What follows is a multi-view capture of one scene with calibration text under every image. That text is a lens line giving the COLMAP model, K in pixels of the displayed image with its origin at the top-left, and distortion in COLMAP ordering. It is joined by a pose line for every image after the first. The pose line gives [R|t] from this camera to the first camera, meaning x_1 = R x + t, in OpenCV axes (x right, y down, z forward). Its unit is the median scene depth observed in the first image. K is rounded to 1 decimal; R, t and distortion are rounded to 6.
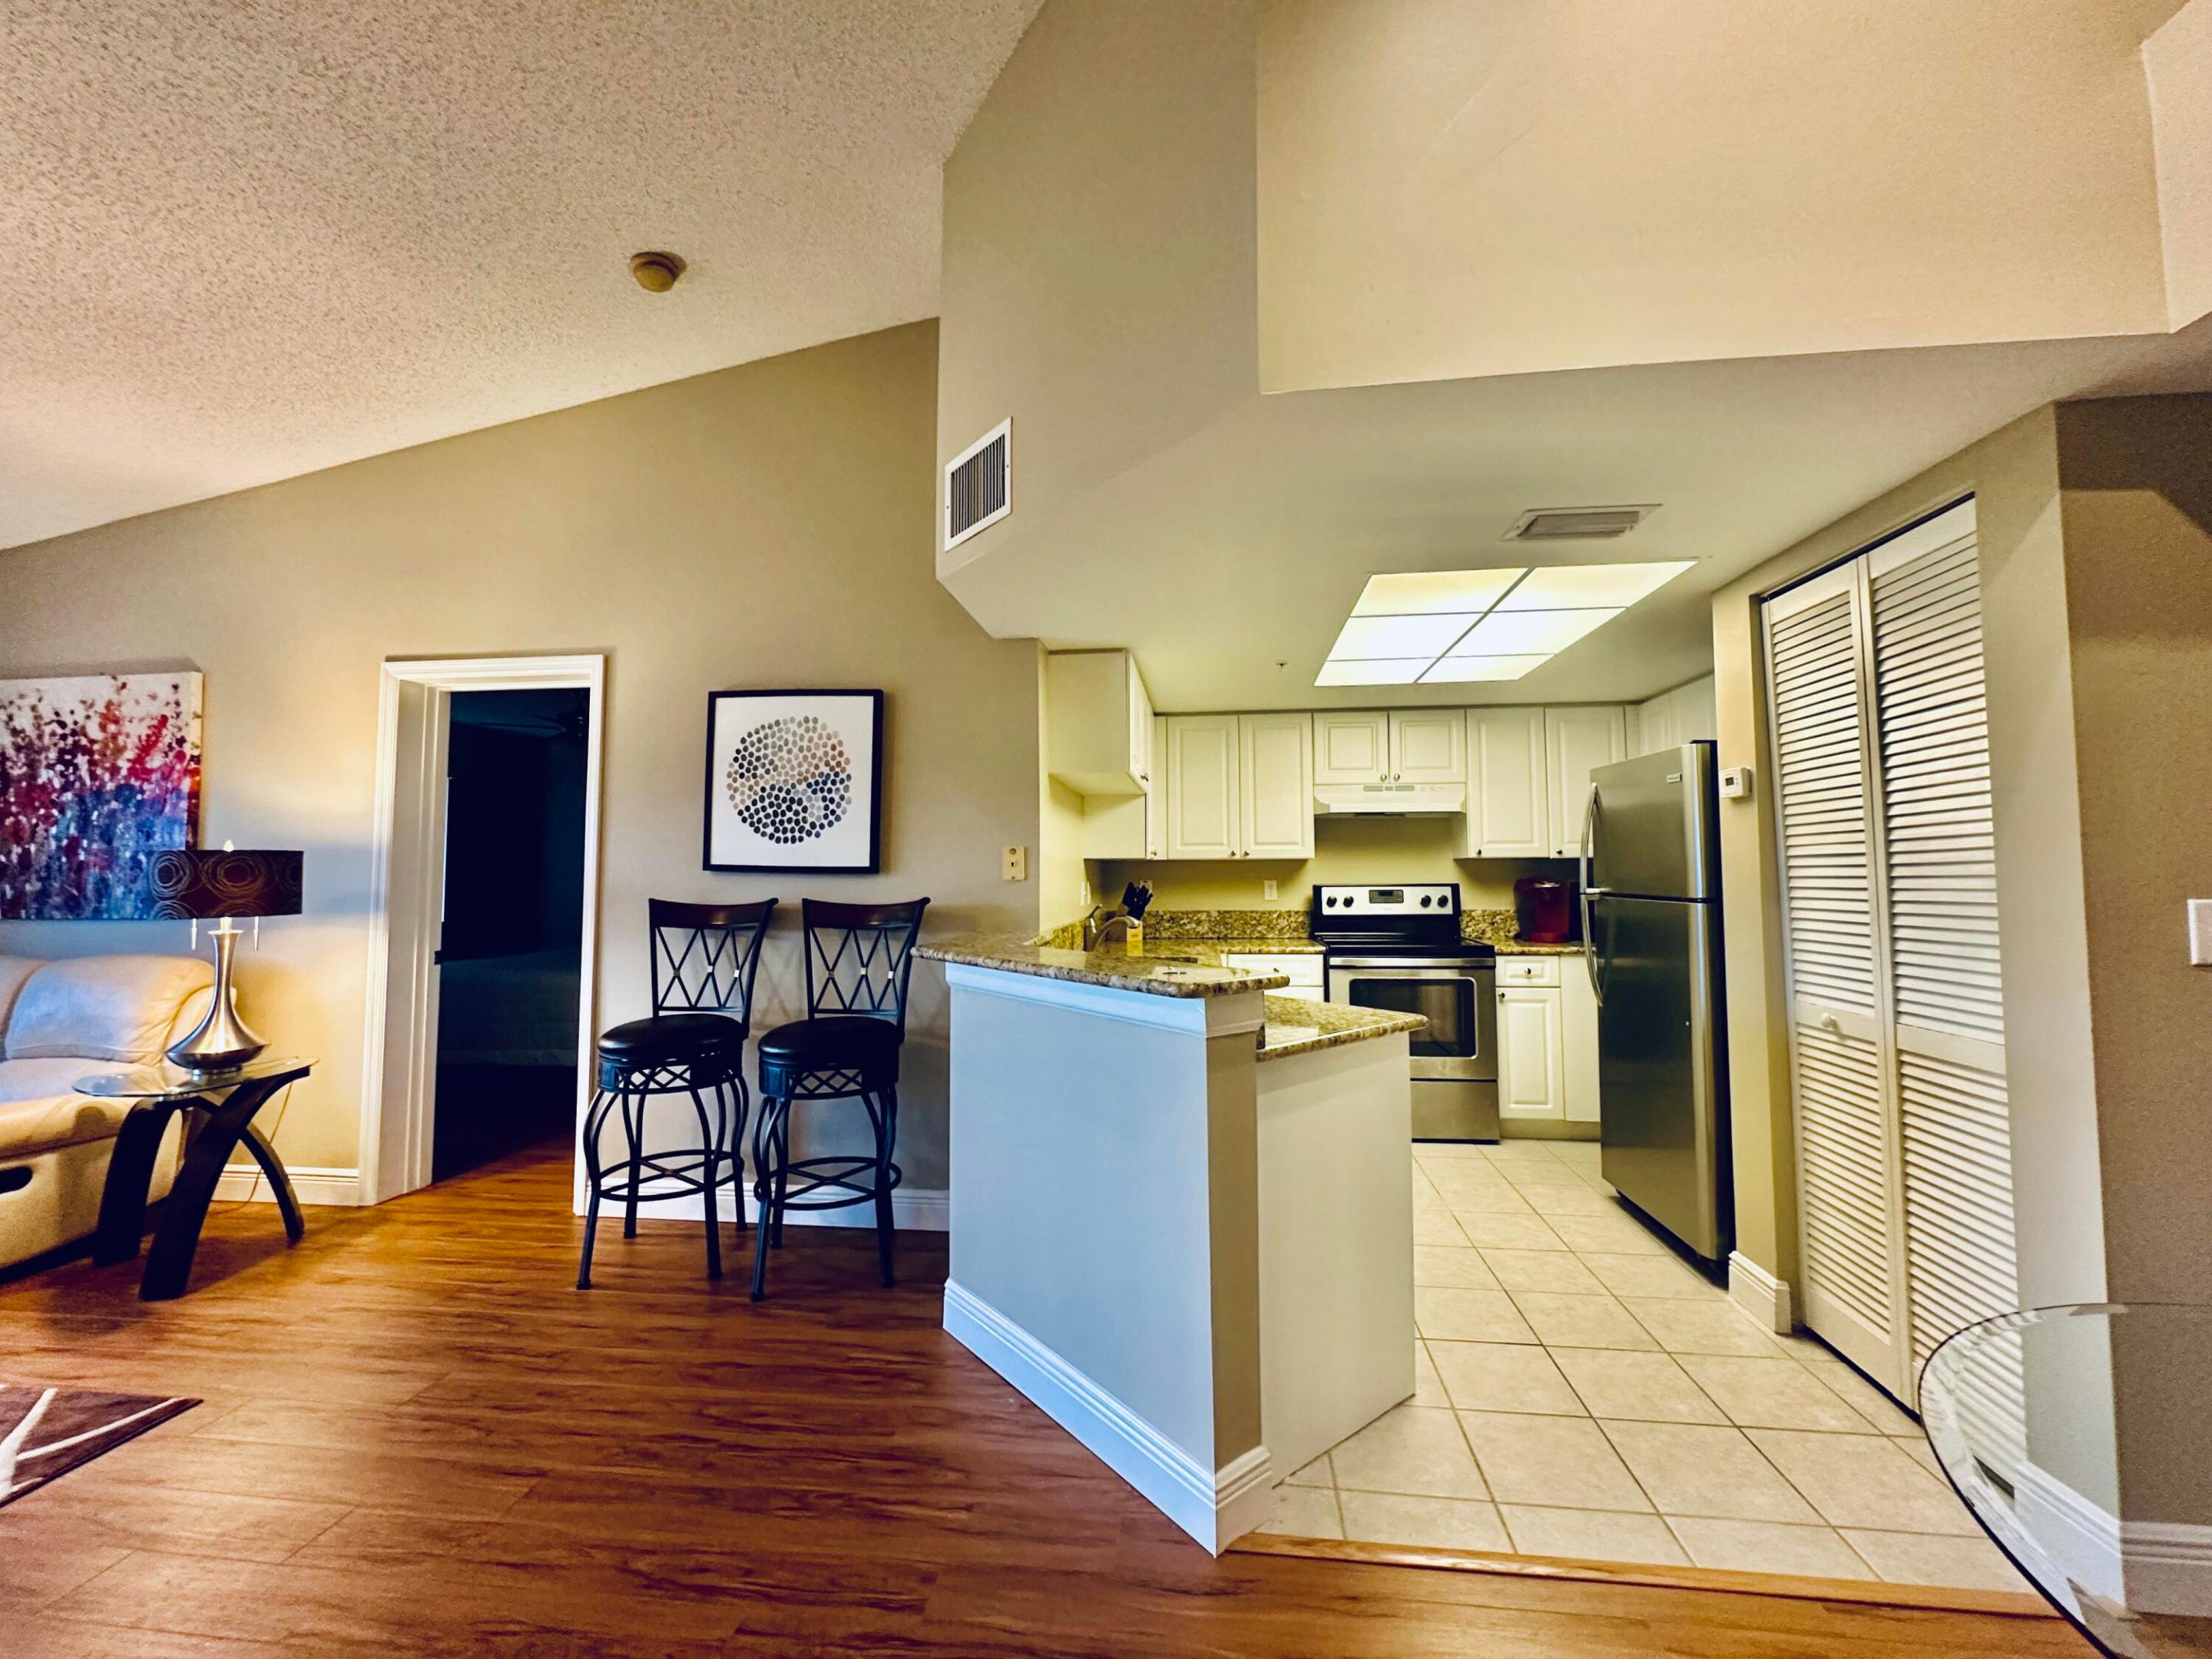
lens RADIAL K [[885.0, 0, 1106.9], [0, 885.0, 829.7], [0, 0, 1]] dist [-0.003157, 0.001262]
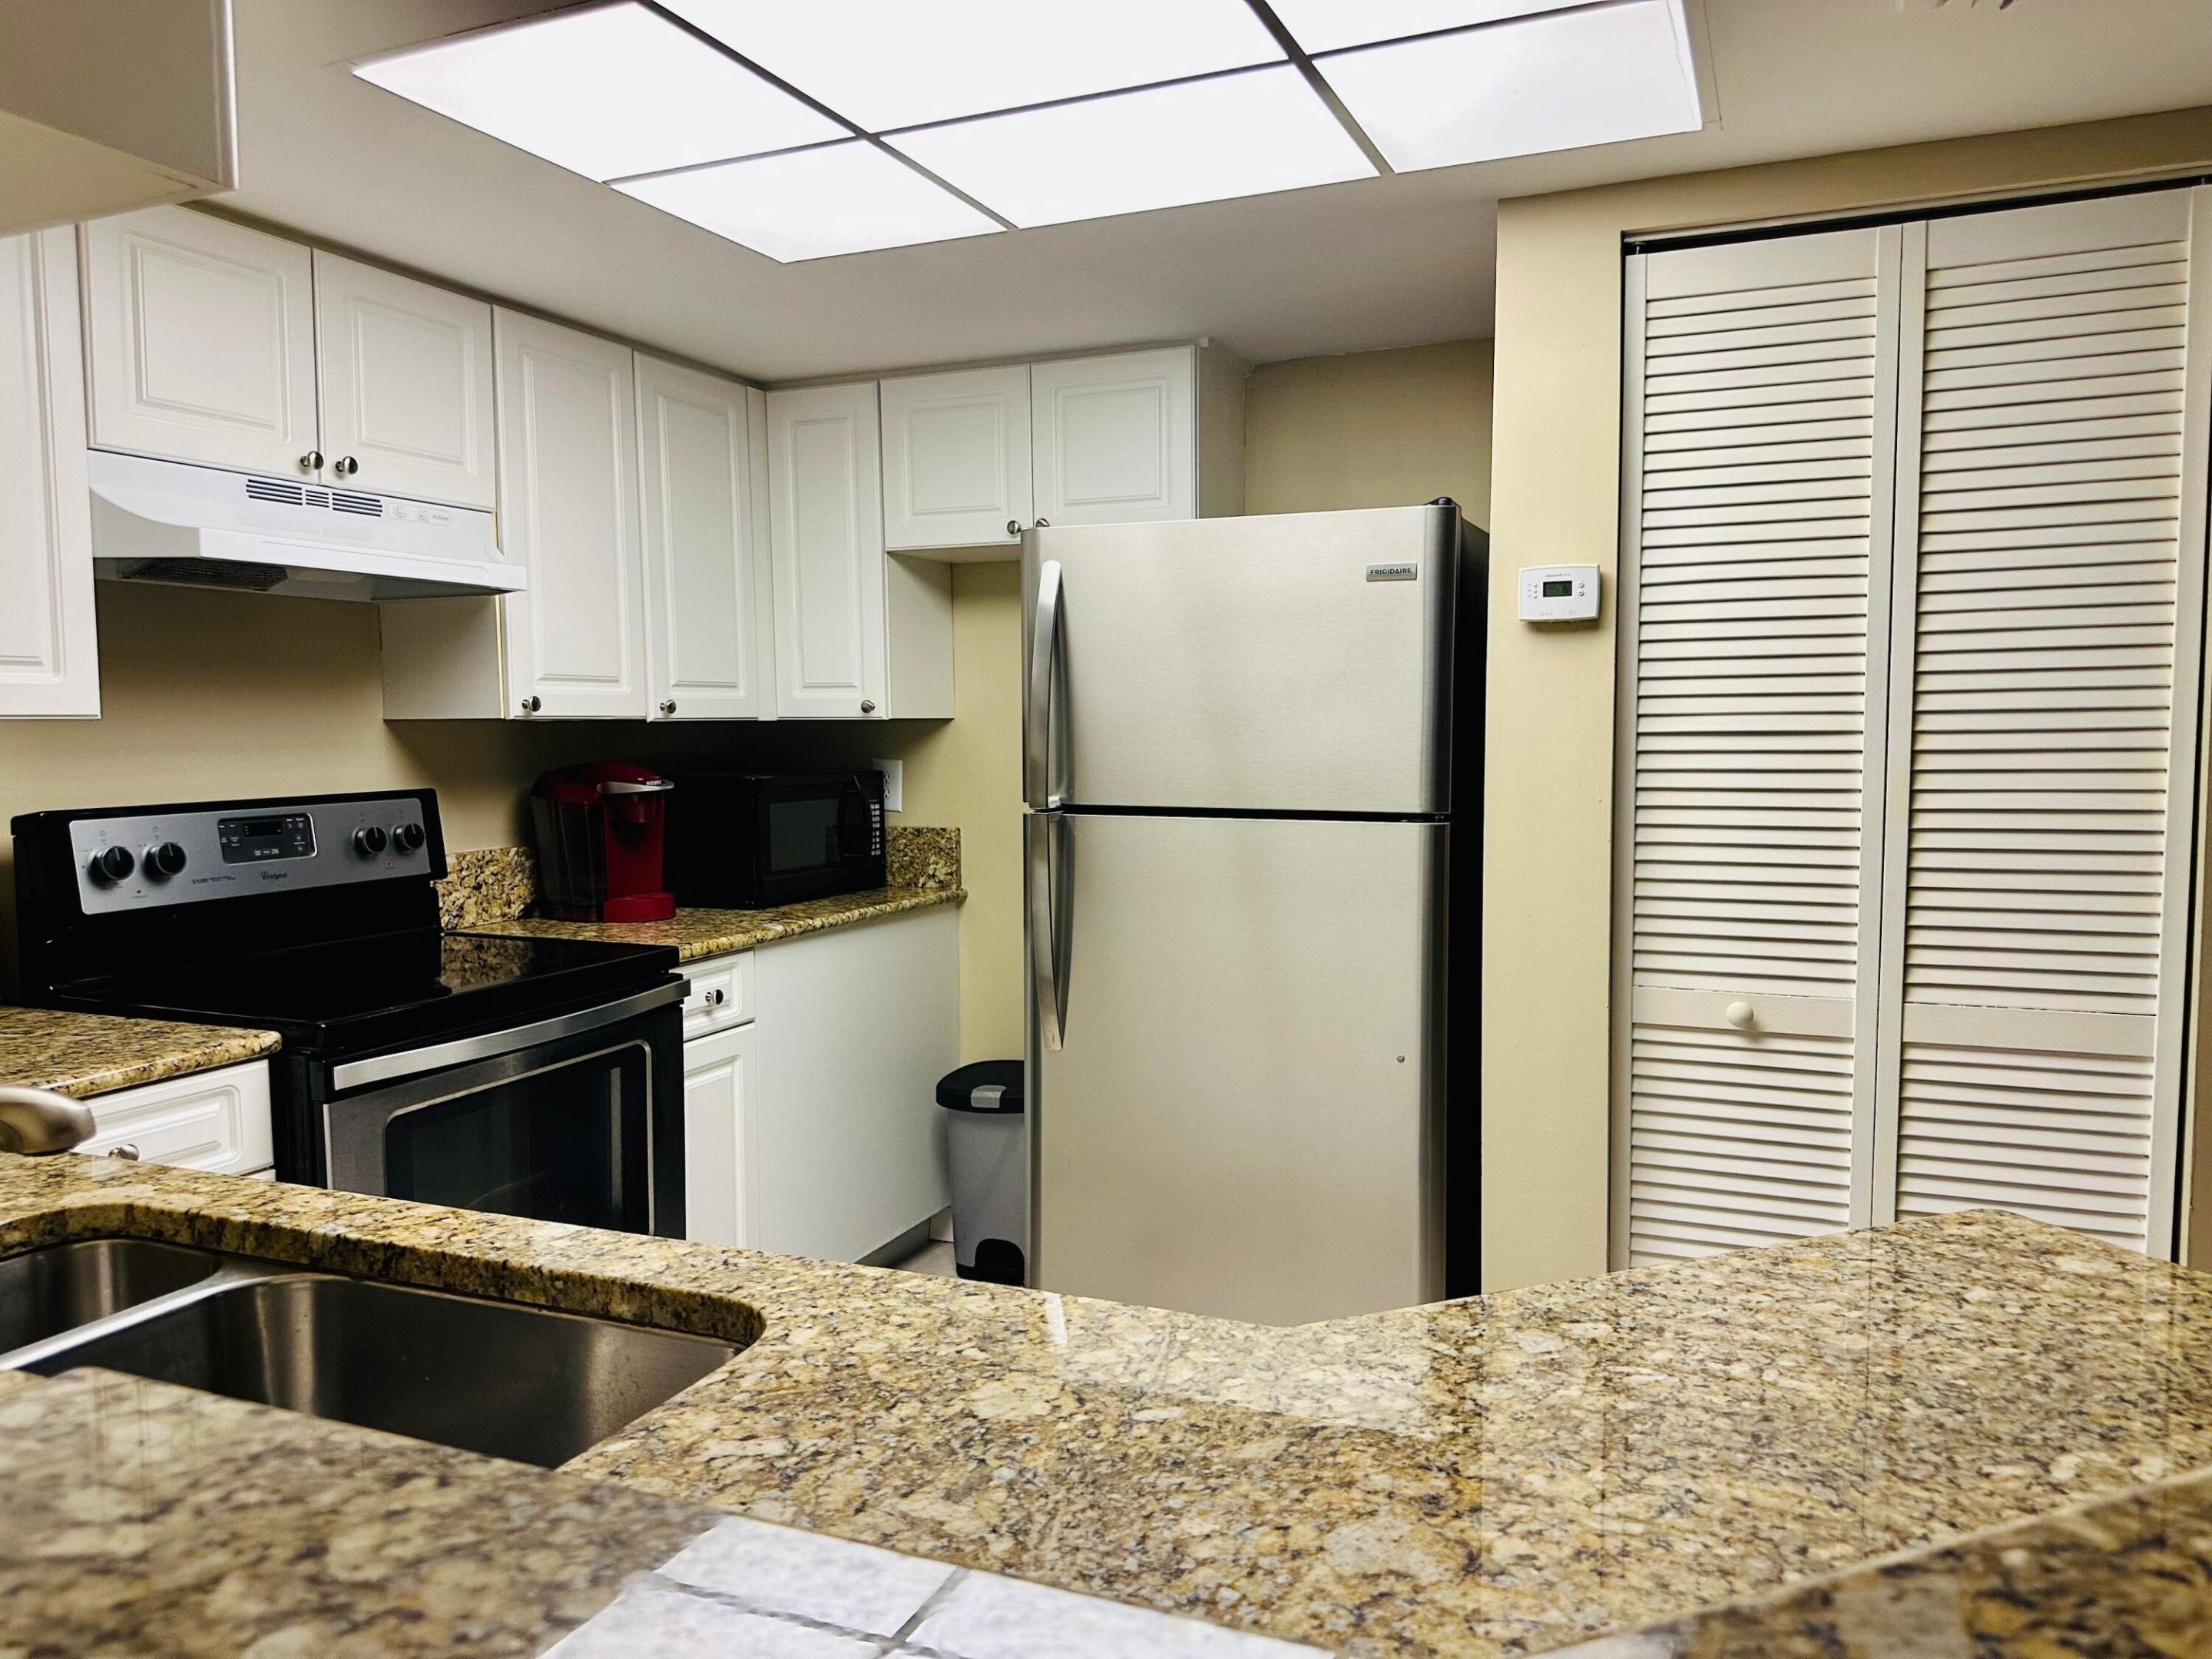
lens RADIAL K [[1556.7, 0, 1111.2], [0, 1556.7, 834.9], [0, 0, 1]] dist [0.042526, -0.054408]
pose [[0.277300, -0.069625, 0.958257, -0.149751], [-0.043480, 0.995440, 0.084909, 0.013139], [-0.959799, -0.065210, 0.273009, 0.565615]]
